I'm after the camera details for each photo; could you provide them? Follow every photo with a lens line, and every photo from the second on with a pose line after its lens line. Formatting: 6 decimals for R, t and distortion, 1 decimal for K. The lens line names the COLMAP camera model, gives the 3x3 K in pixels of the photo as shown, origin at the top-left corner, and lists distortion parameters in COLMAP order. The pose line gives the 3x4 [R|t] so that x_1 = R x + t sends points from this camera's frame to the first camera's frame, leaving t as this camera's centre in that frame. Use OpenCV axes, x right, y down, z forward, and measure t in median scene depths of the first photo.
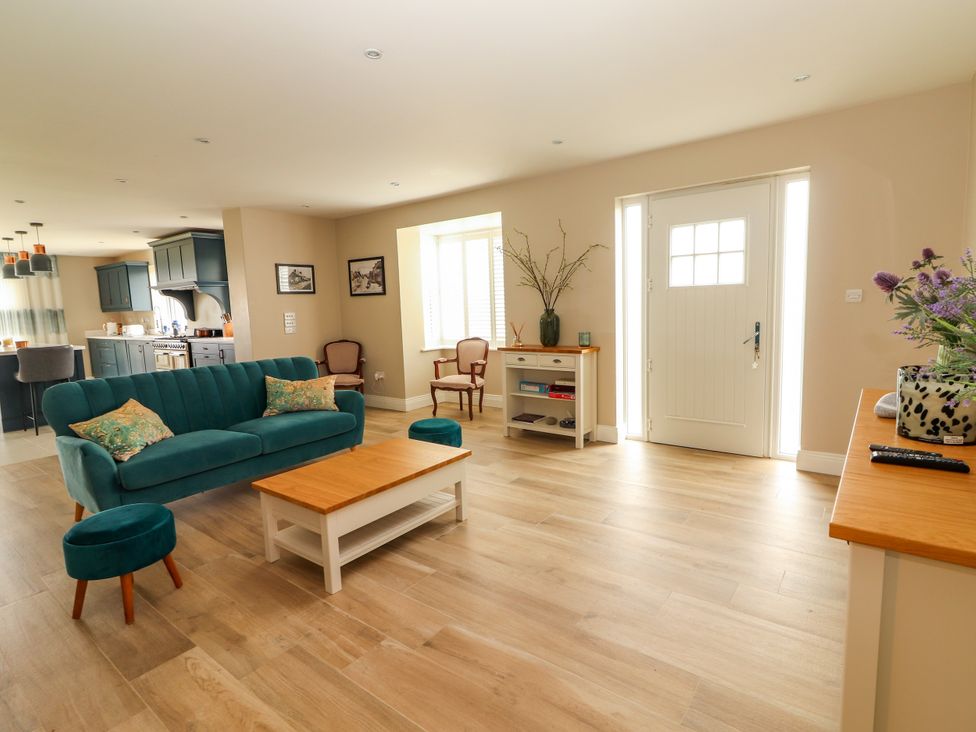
lens RADIAL K [[505.5, 0, 485.0], [0, 505.5, 361.1], [0, 0, 1]] dist [-0.001856, -0.000253]
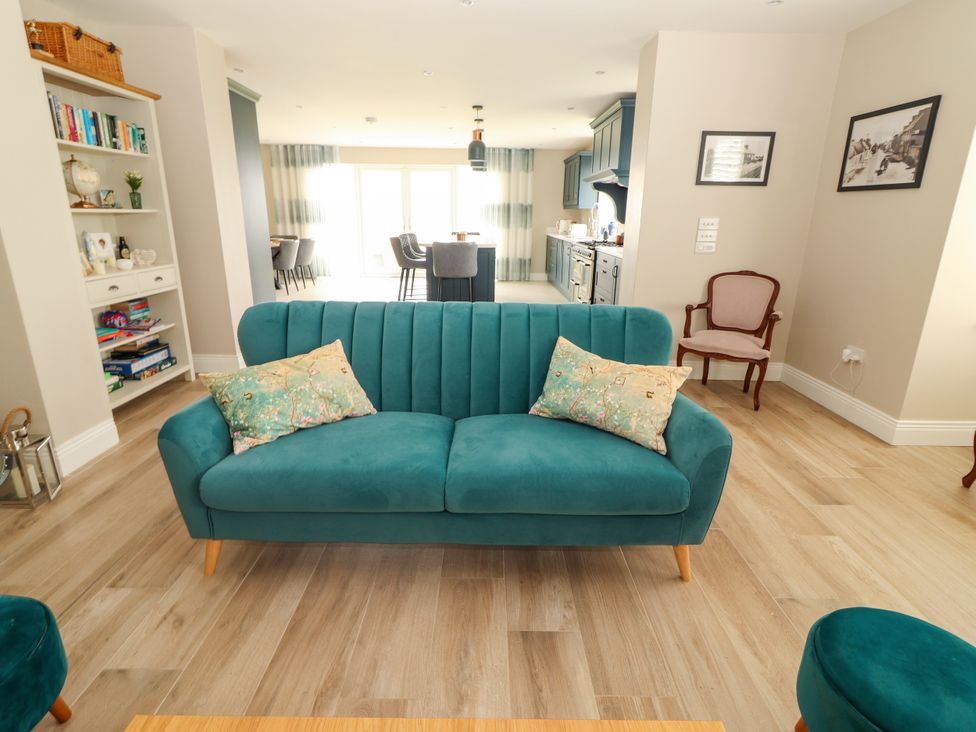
lens RADIAL K [[505.5, 0, 485.0], [0, 505.5, 361.1], [0, 0, 1]] dist [-0.001856, -0.000253]
pose [[0.606562, 0.261959, -0.750640, -0.052545], [-0.123231, 0.963725, 0.236744, -0.040672], [0.785428, -0.051097, 0.616841, 0.407067]]
